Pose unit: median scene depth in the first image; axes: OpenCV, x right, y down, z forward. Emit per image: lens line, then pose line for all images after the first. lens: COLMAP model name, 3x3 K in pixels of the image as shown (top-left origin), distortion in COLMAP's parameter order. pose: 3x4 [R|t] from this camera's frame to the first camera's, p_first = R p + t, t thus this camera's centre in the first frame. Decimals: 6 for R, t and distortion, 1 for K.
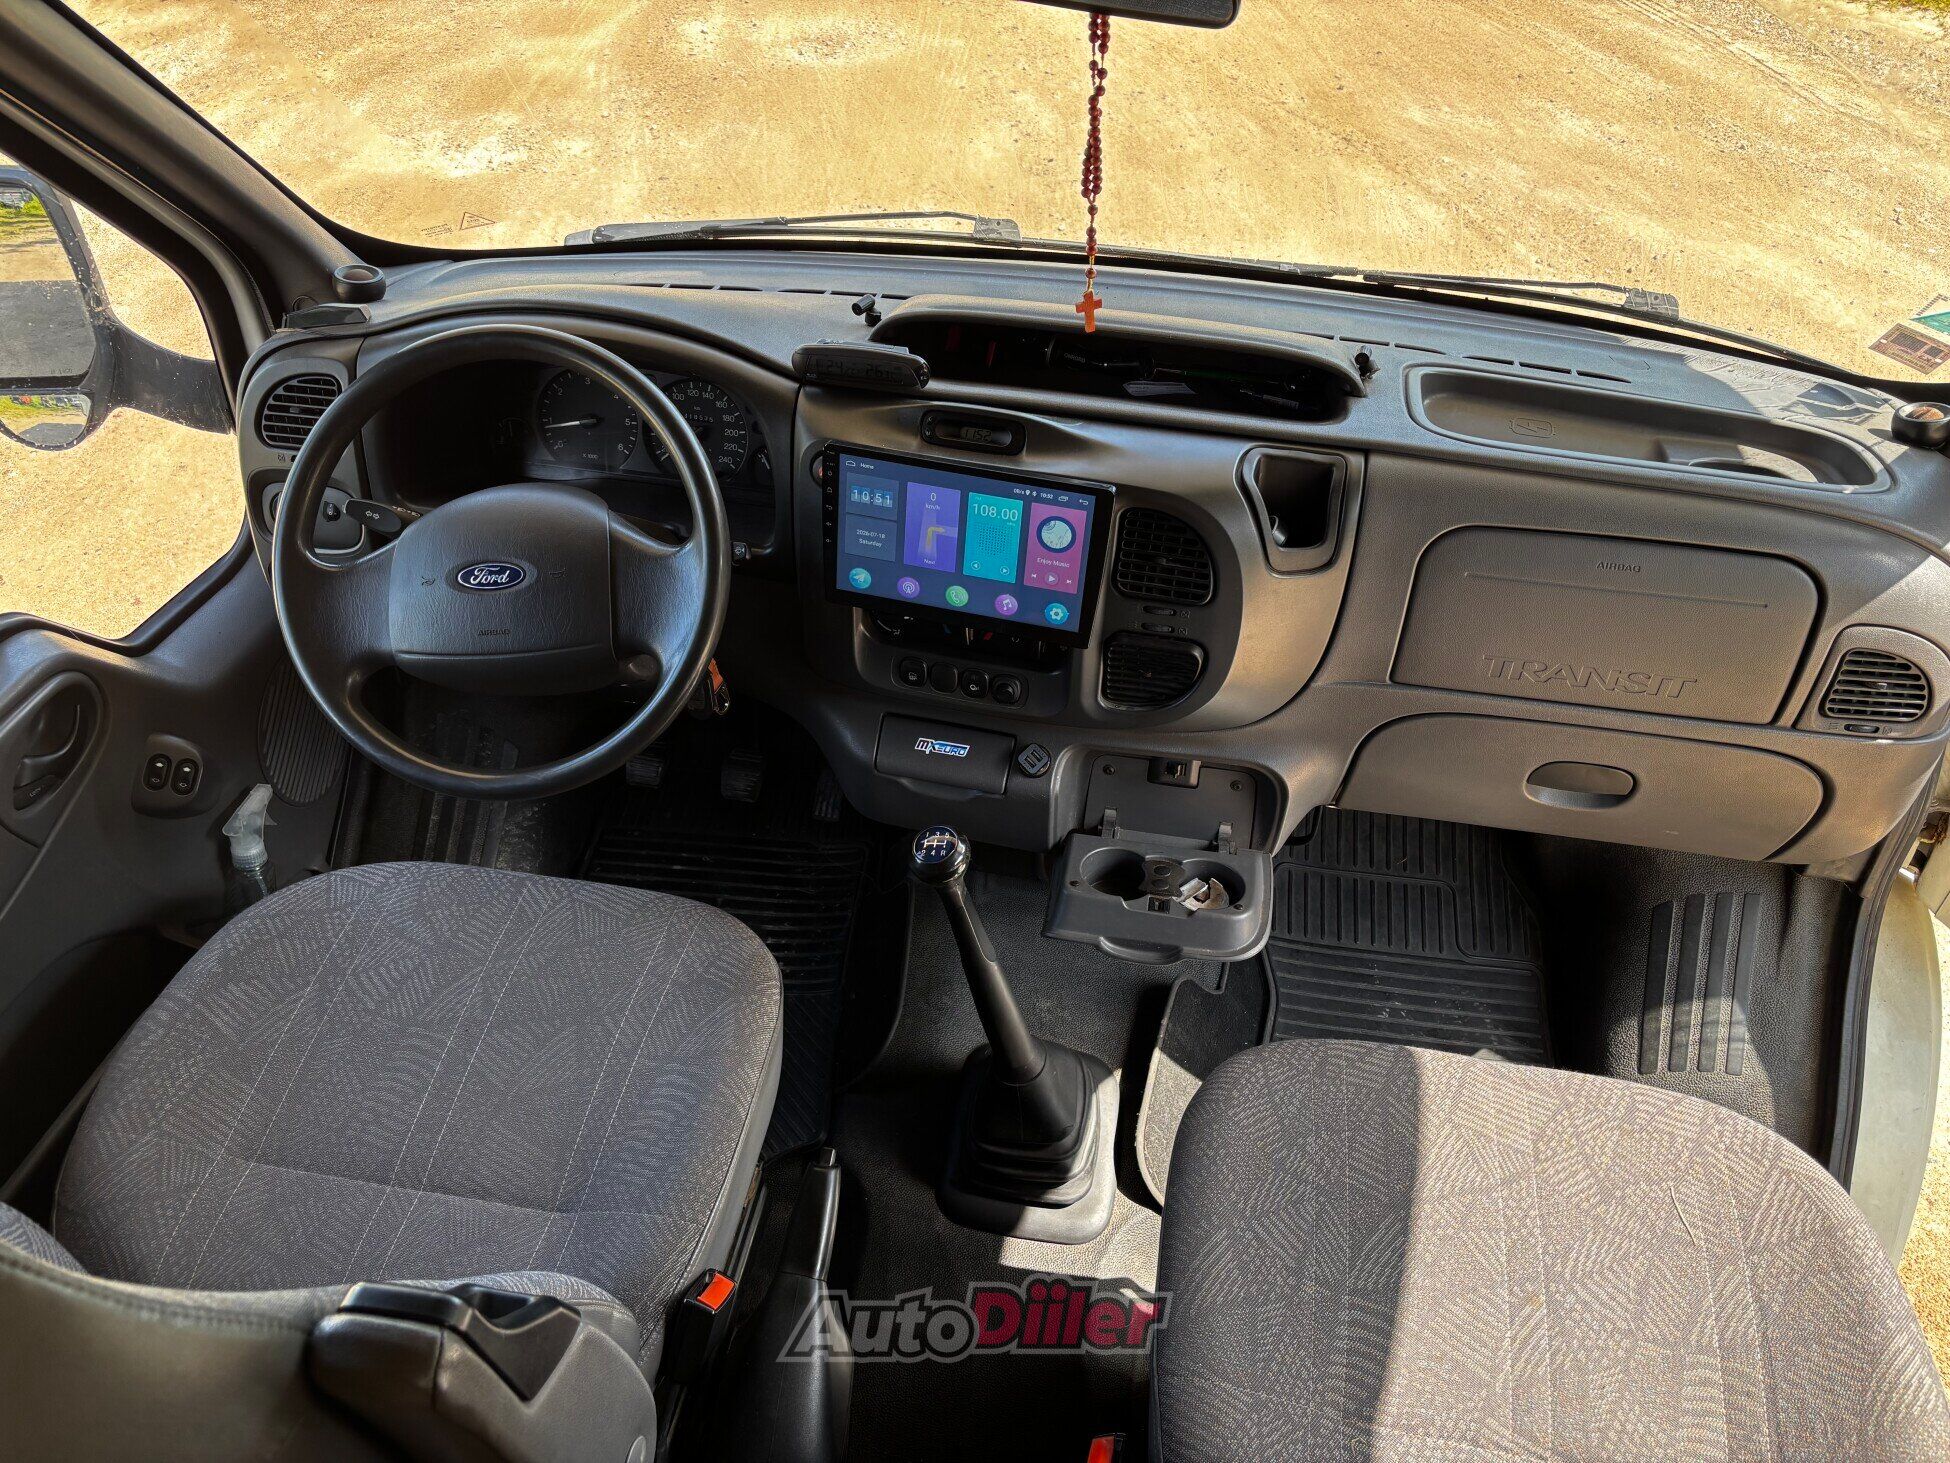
lens RADIAL K [[1479.6, 0, 985.3], [0, 1479.6, 729.7], [0, 0, 1]] dist [0.037107, -0.011314]
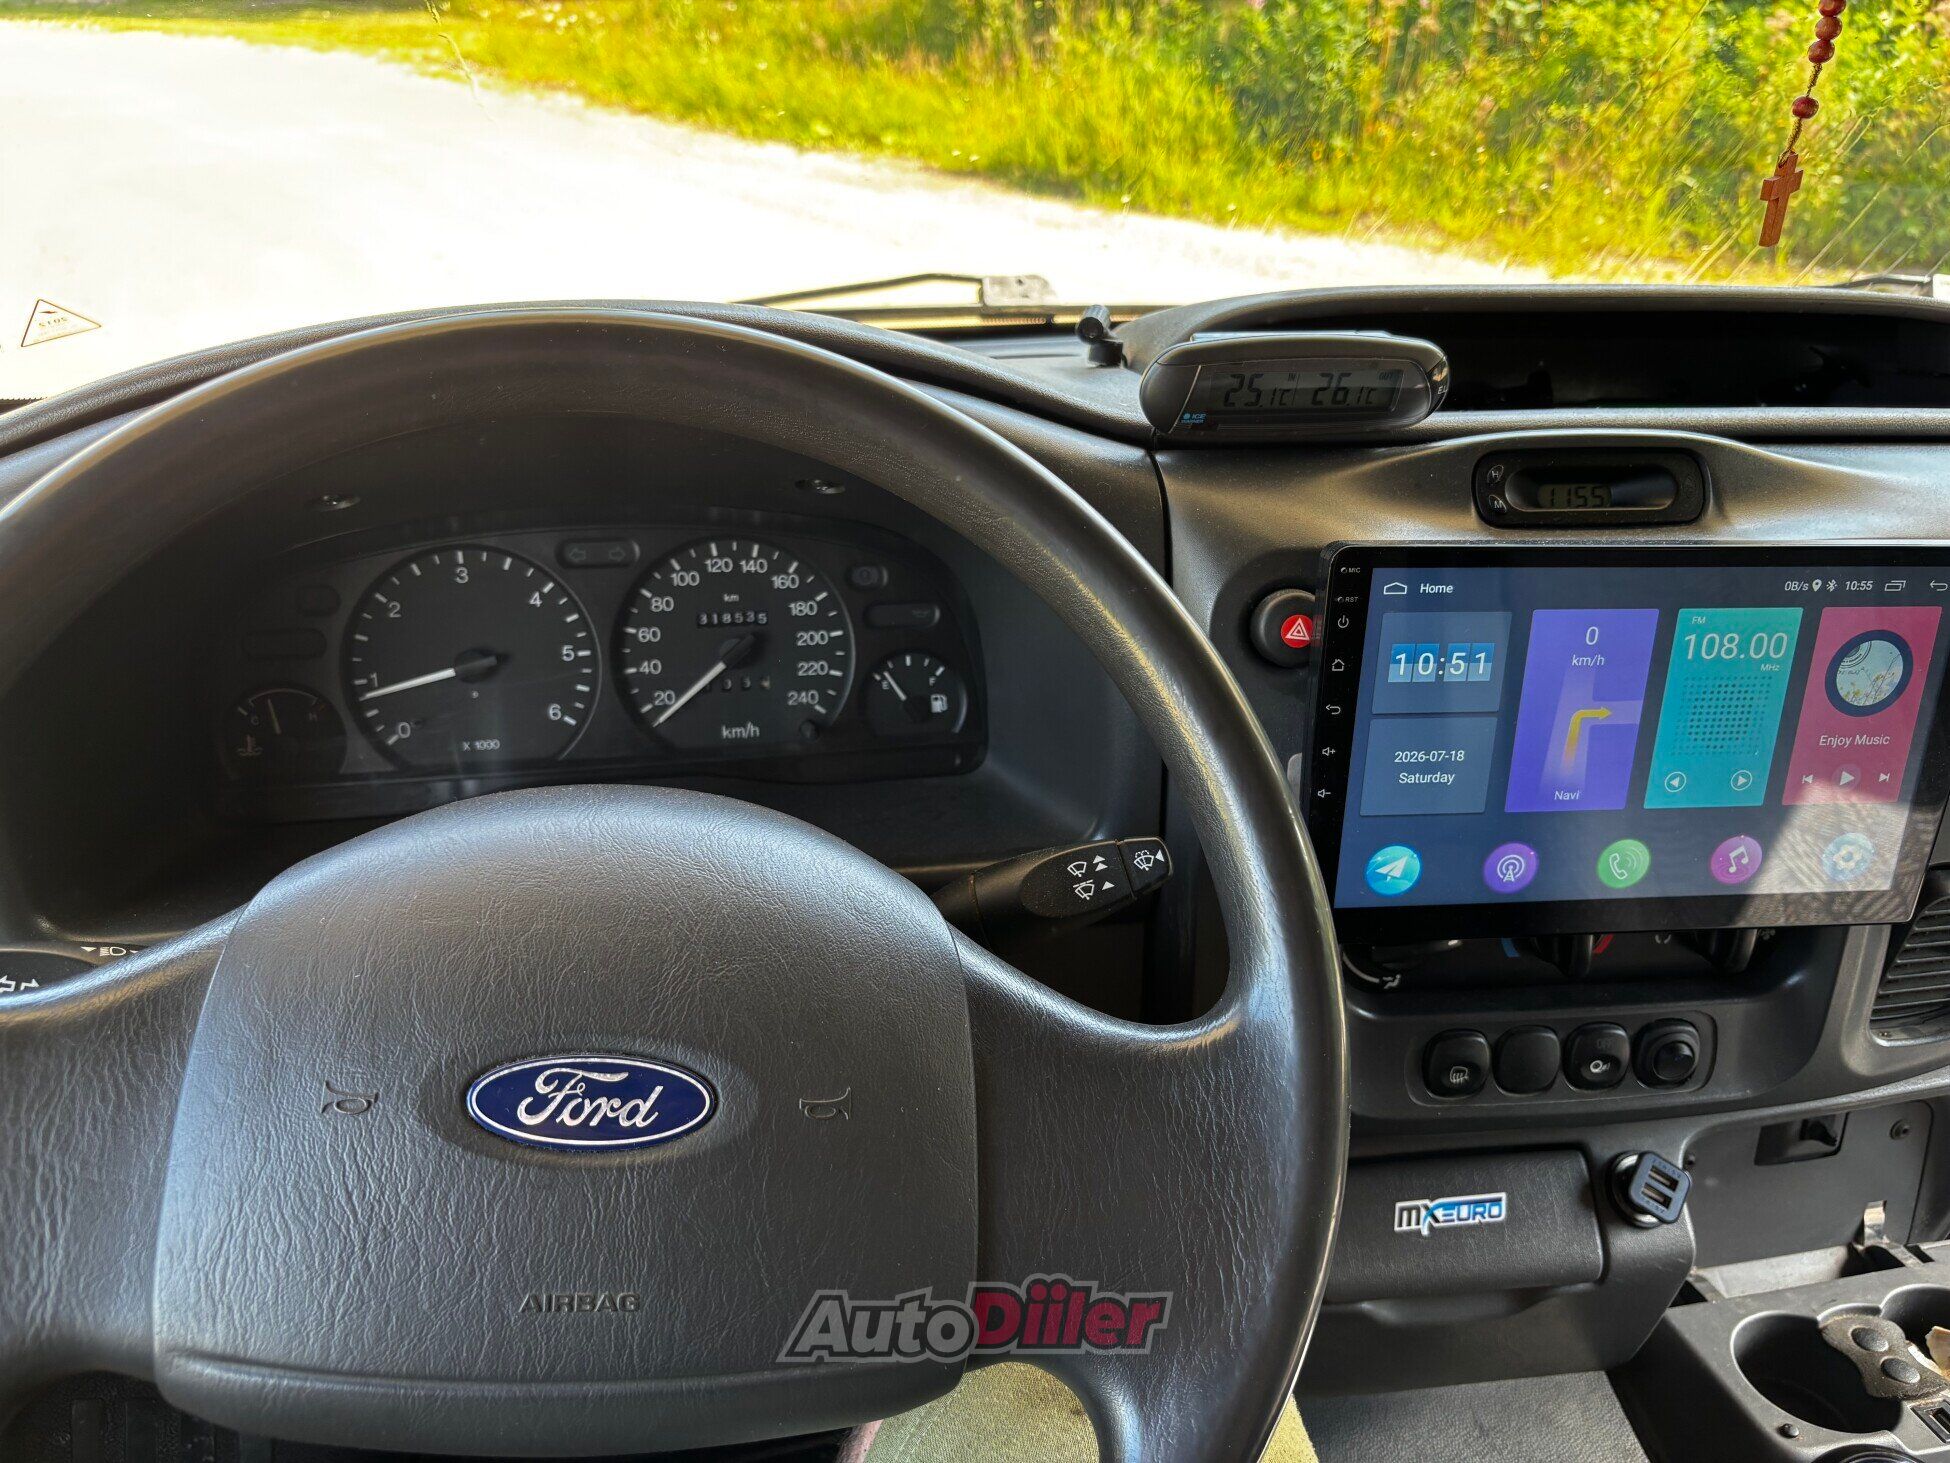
lens RADIAL K [[1479.6, 0, 964.0], [0, 1479.6, 722.9], [0, 0, 1]] dist [0.037107, -0.011314]
pose [[0.925737, -0.165979, 0.339798, -0.334080], [0.229814, 0.960499, -0.156932, -0.106211], [-0.300328, 0.223368, 0.927313, 0.654749]]
